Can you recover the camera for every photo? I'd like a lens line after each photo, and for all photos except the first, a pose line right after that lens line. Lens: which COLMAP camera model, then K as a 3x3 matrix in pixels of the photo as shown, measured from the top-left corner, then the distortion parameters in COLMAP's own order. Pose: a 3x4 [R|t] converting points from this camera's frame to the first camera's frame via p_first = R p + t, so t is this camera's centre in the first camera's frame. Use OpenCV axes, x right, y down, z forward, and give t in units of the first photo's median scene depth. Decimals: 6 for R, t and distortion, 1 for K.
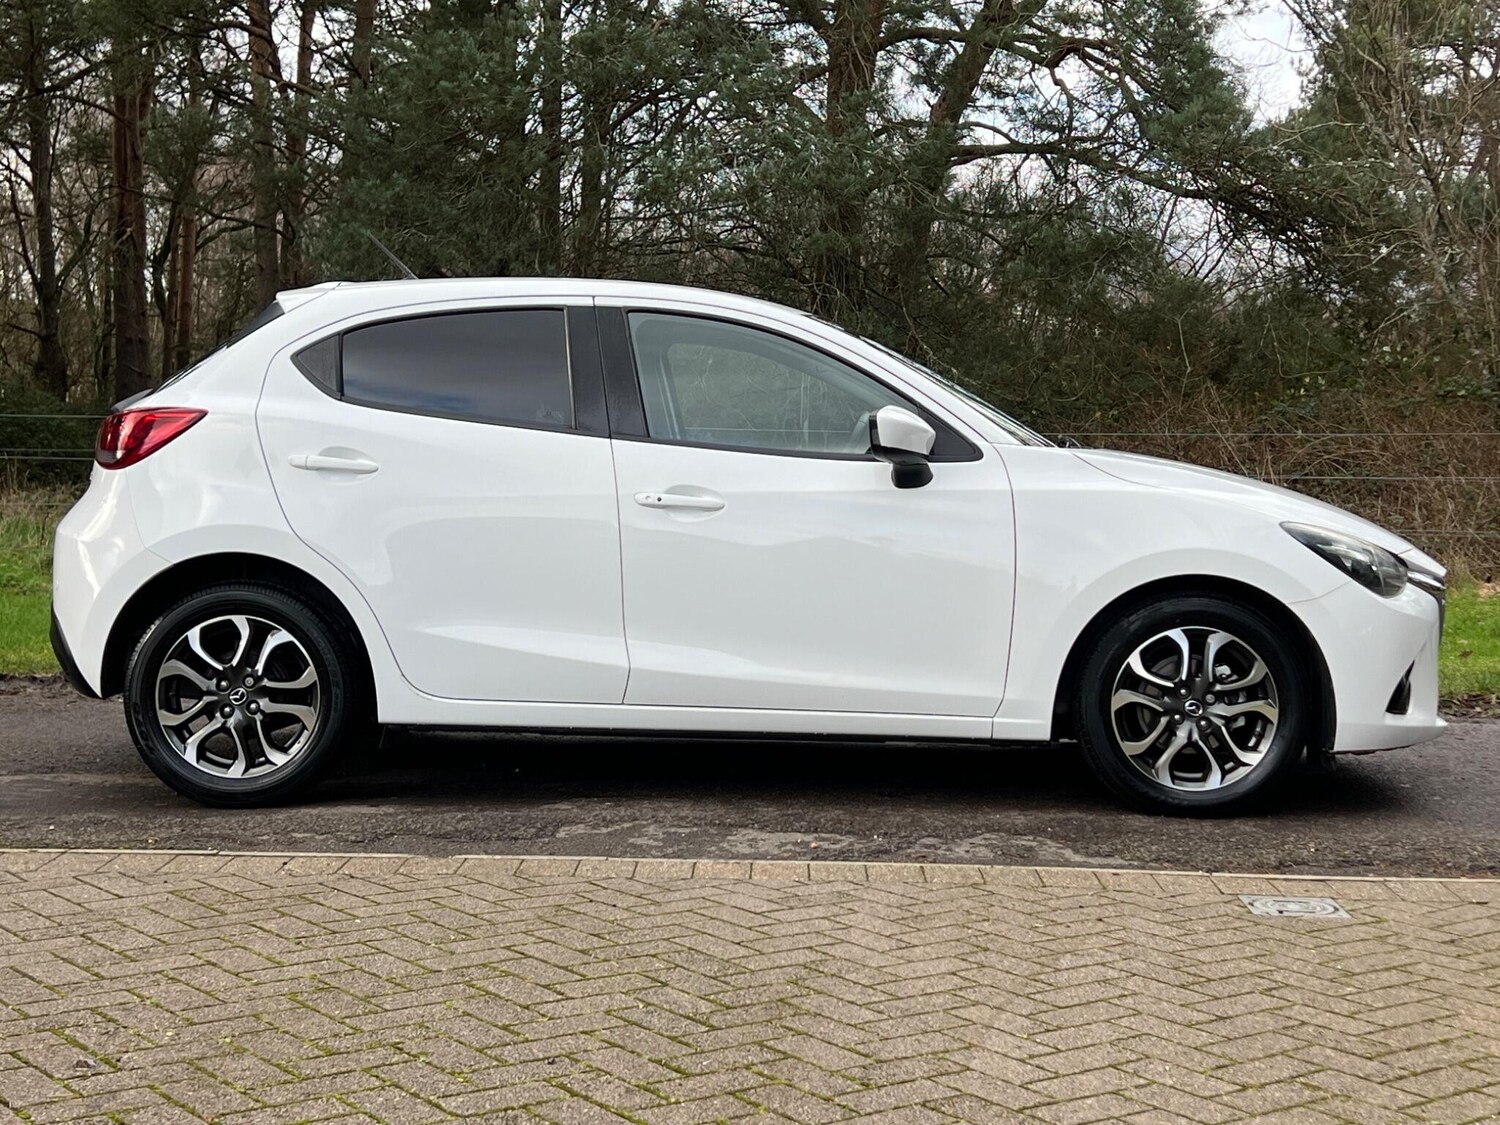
lens RADIAL K [[2268.1, 0, 766.0], [0, 2268.1, 520.5], [0, 0, 1]] dist [0.217654, -0.710048]
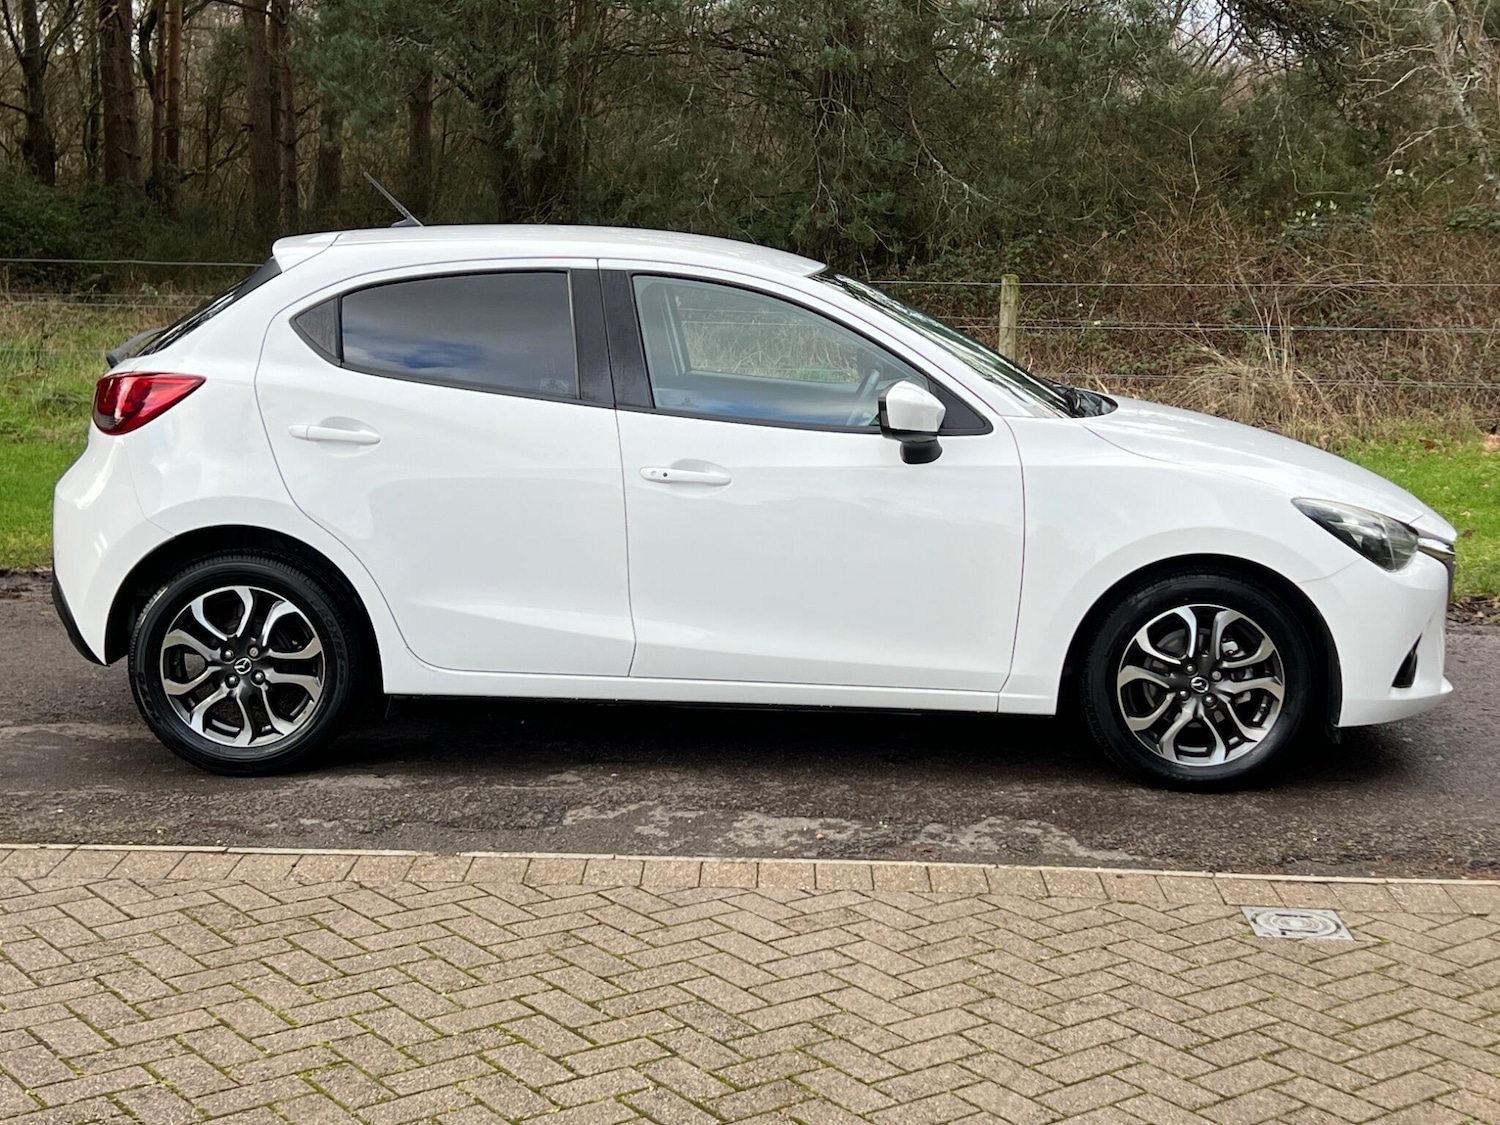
lens RADIAL K [[2272.7, 0, 770.8], [0, 2272.7, 513.5], [0, 0, 1]] dist [0.207757, -0.666638]
pose [[0.999985, 0.004262, 0.003303, -0.004366], [-0.004591, 0.994272, 0.106777, -0.103299], [-0.002829, -0.106791, 0.994277, 0.013615]]
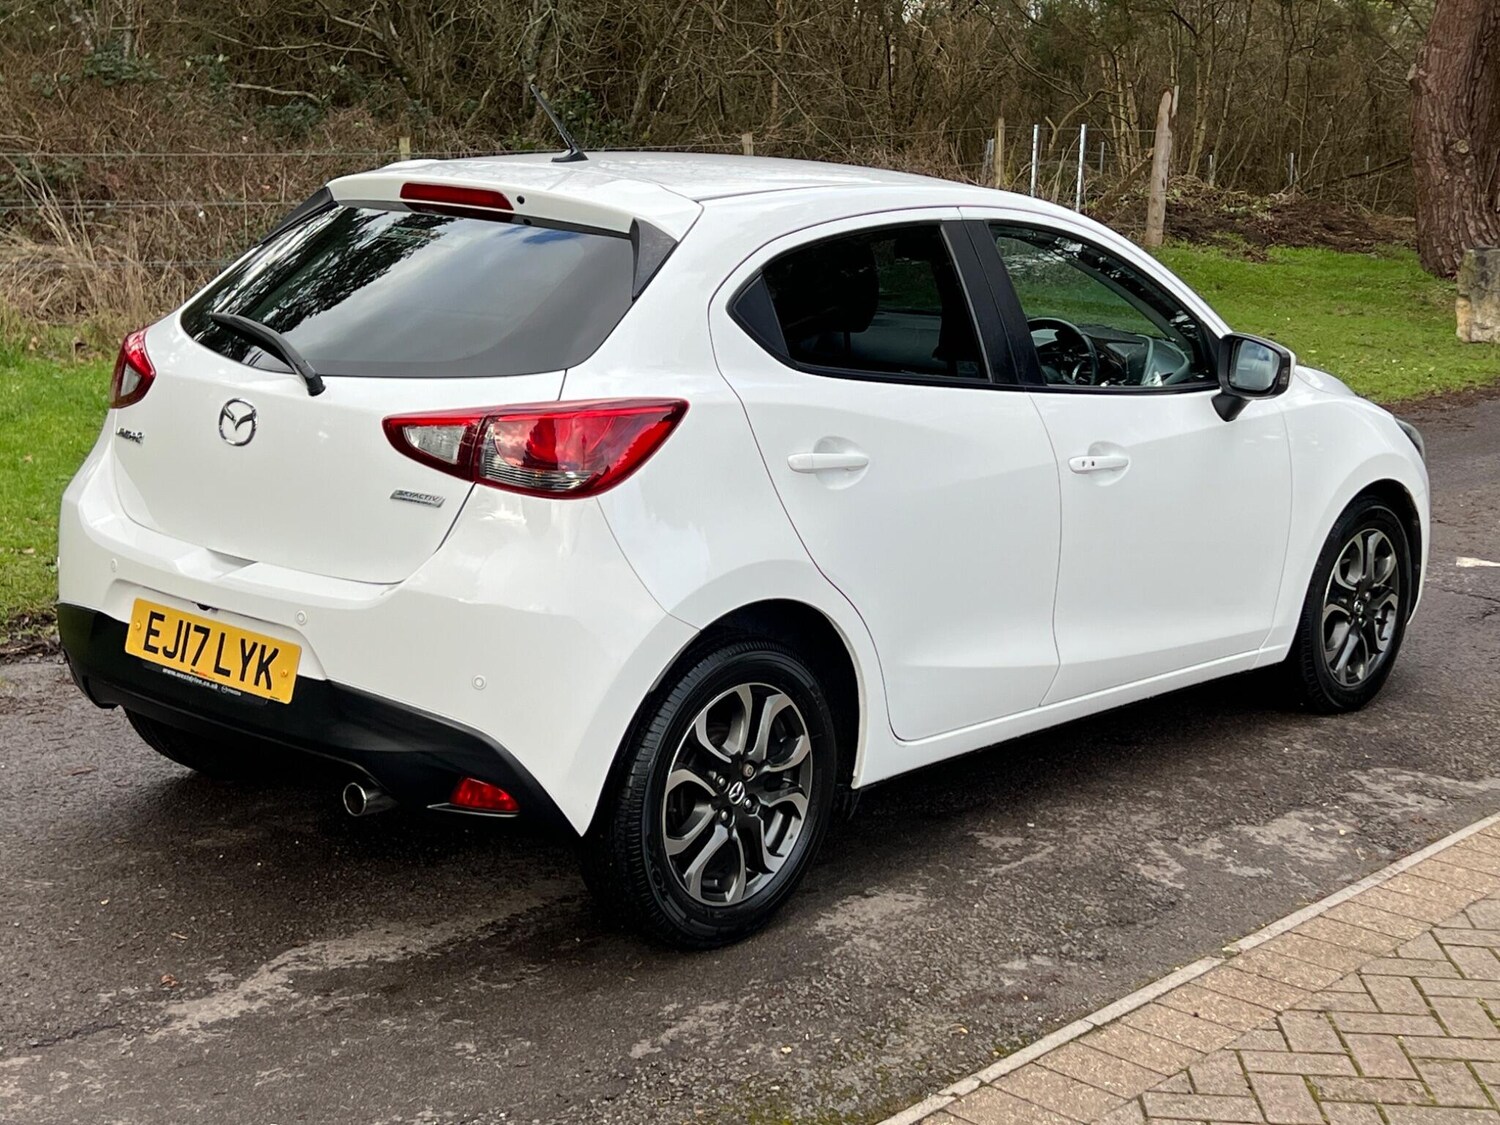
lens RADIAL K [[2291.1, 0, 750.0], [0, 2291.1, 562.5], [0, 0, 1]] dist [0.208298, -0.690842]
pose [[0.635311, -0.138574, 0.759722, -0.813200], [-0.002865, 0.983339, 0.181757, -0.133396], [-0.772251, -0.117649, 0.624330, 0.590153]]
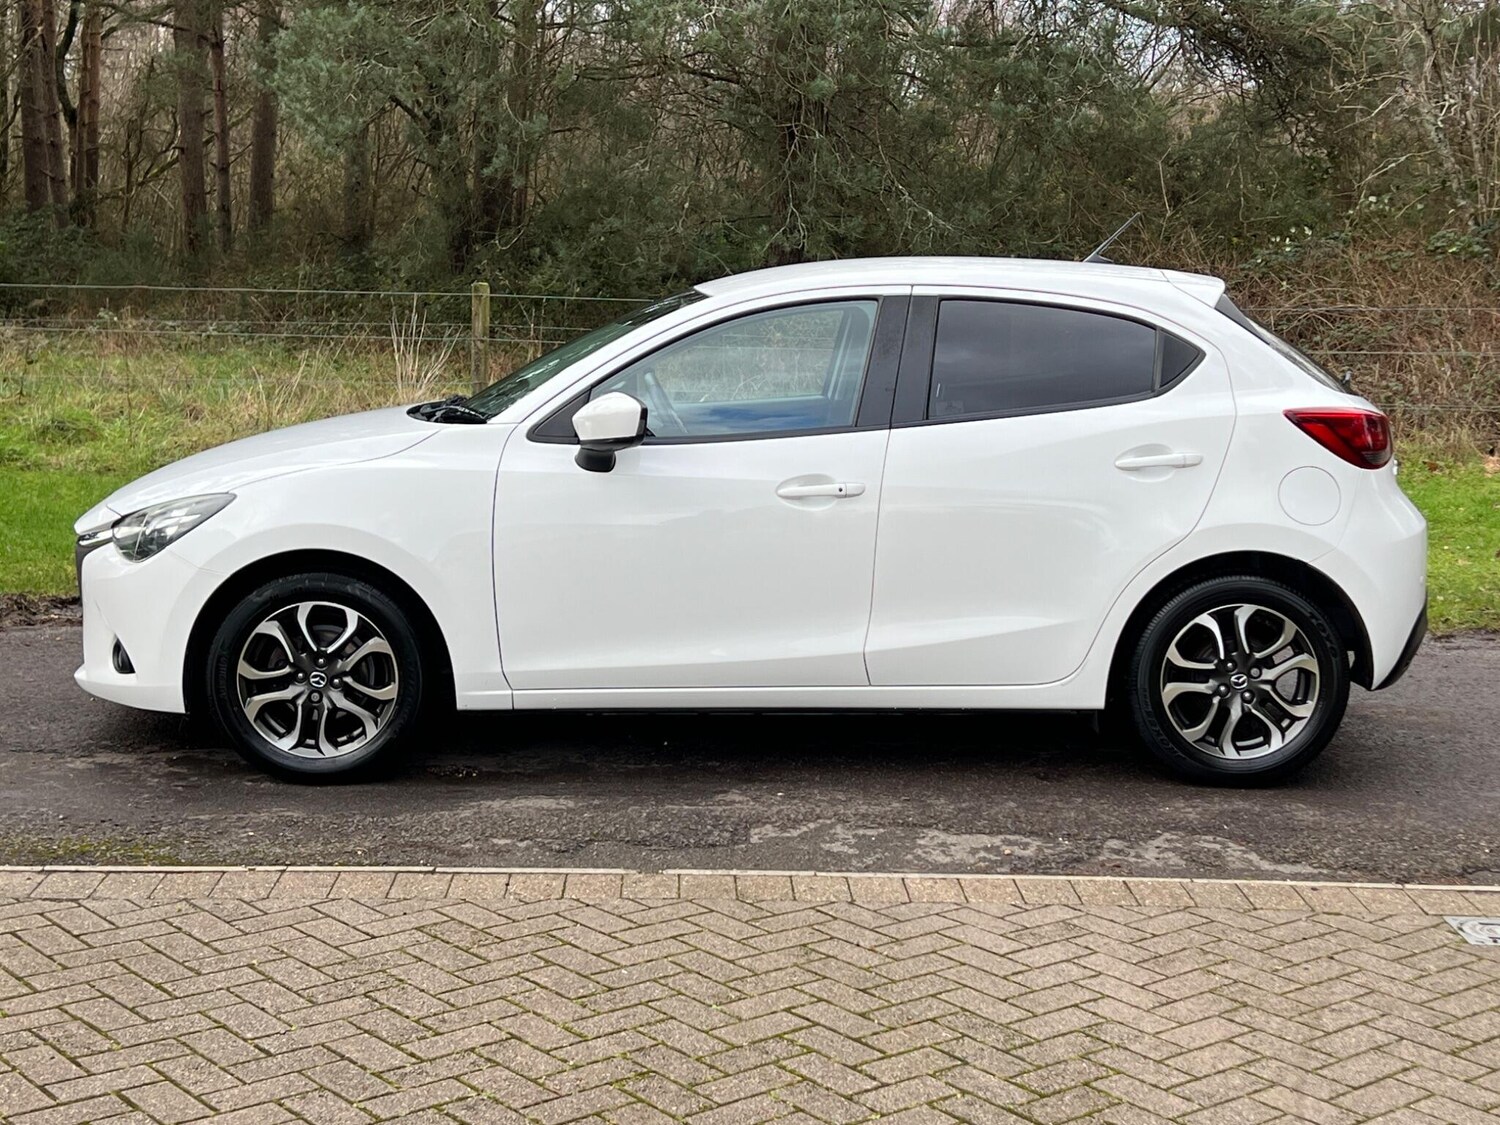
lens RADIAL K [[2288.6, 0, 748.7], [0, 2288.6, 538.7], [0, 0, 1]] dist [0.211051, -0.688056]
pose [[0.999001, -0.000907, 0.044682, -0.136198], [-0.003842, 0.994348, 0.106101, -0.102850], [-0.044526, -0.106167, 0.993351, -0.003699]]
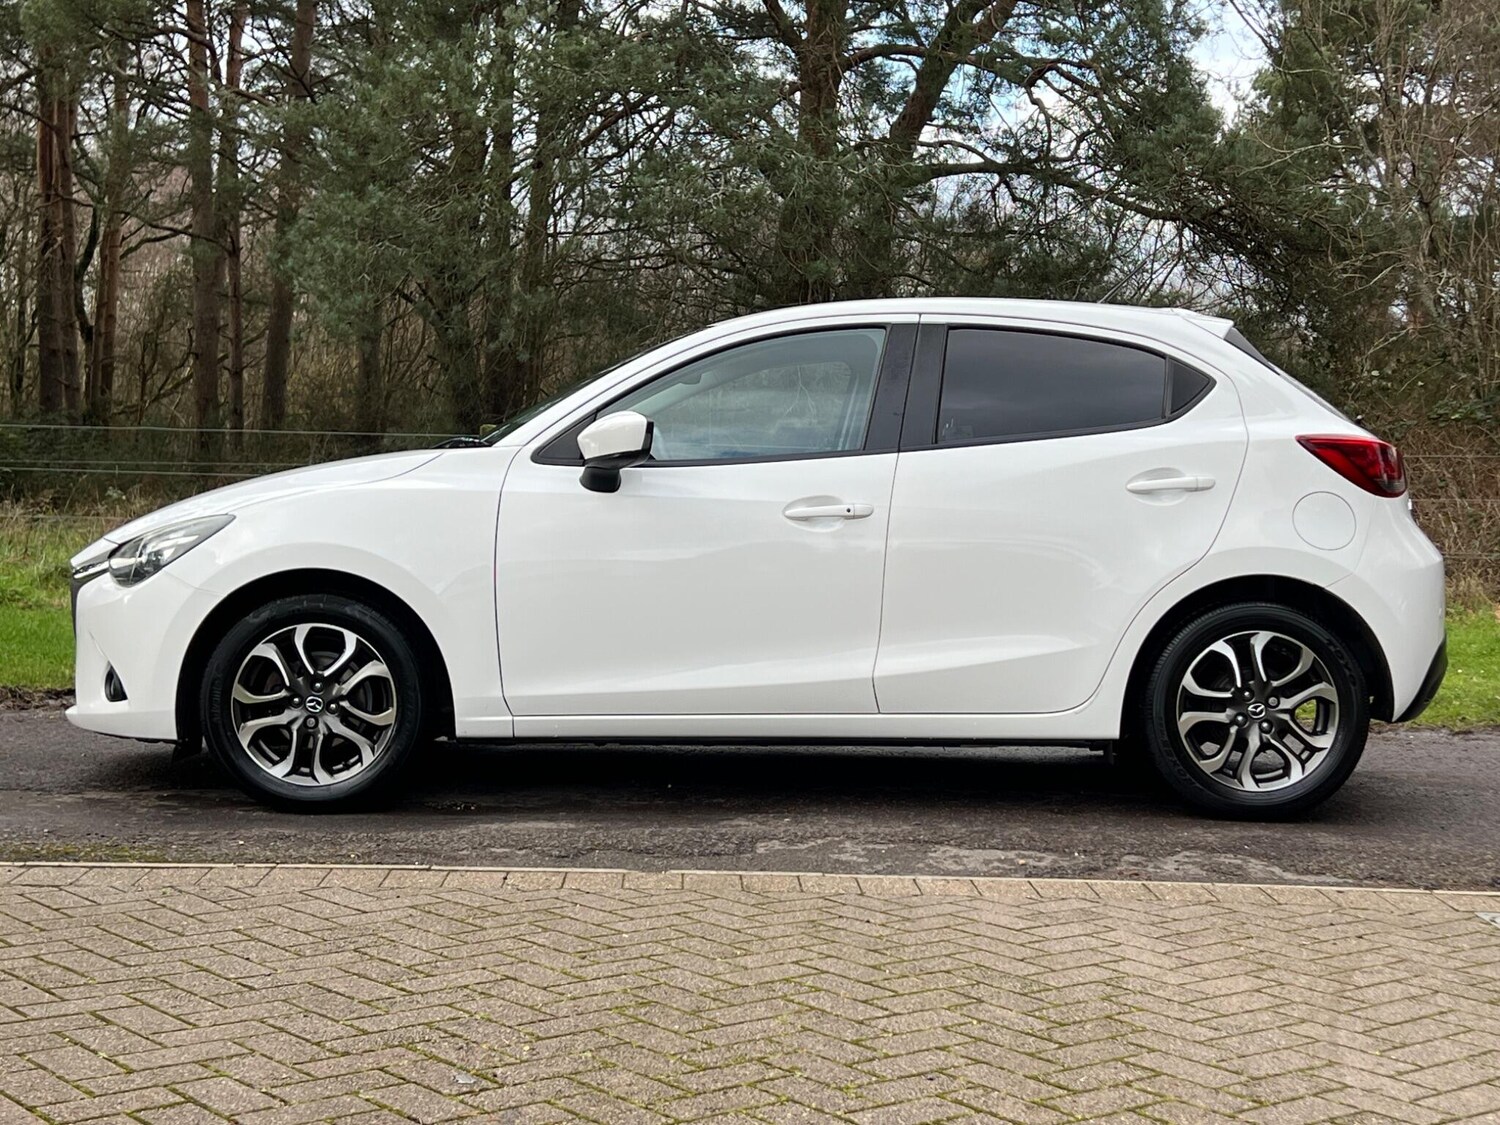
lens RADIAL K [[2283.0, 0, 757.3], [0, 2283.0, 546.5], [0, 0, 1]] dist [0.219598, -0.733948]
pose [[0.998945, 0.006037, 0.045534, -0.135391], [-0.006124, 0.999980, 0.001753, 0.004454], [-0.045523, -0.002030, 0.998961, 0.009956]]
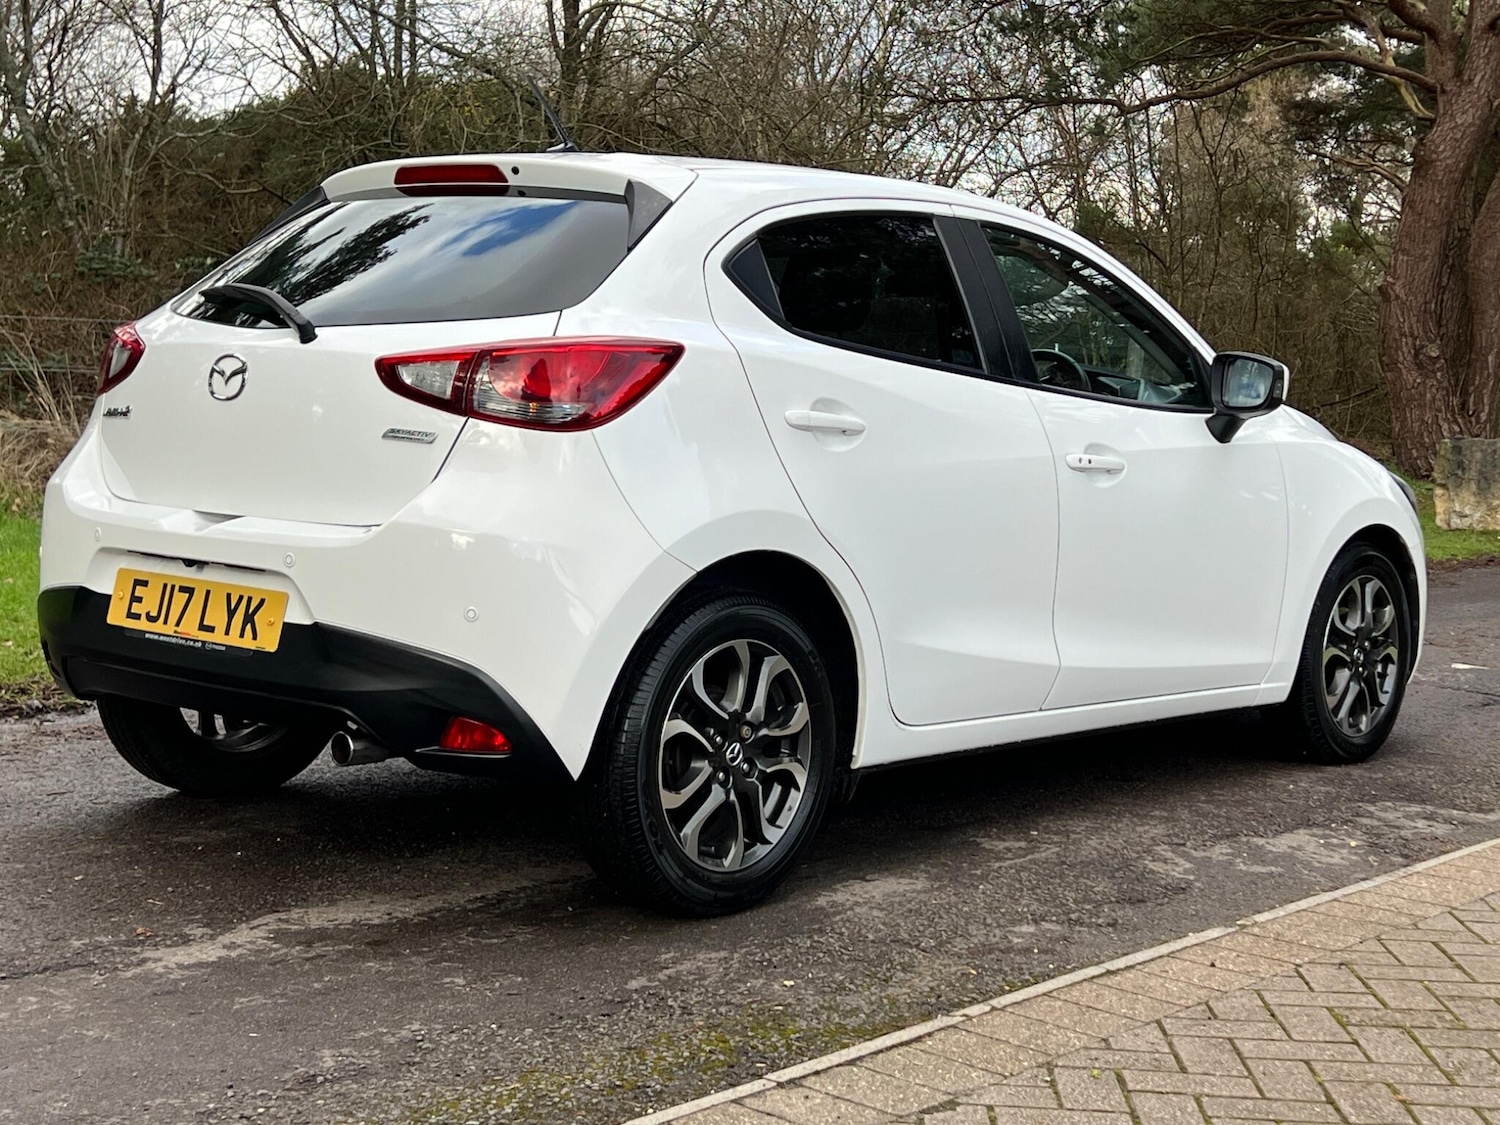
lens RADIAL K [[2291.1, 0, 750.0], [0, 2291.1, 562.5], [0, 0, 1]] dist [0.208298, -0.690842]
pose [[0.628093, -0.052385, 0.776373, -0.816323], [-0.000021, 0.997730, 0.067338, -0.030724], [-0.778138, -0.042311, 0.626667, 0.594746]]
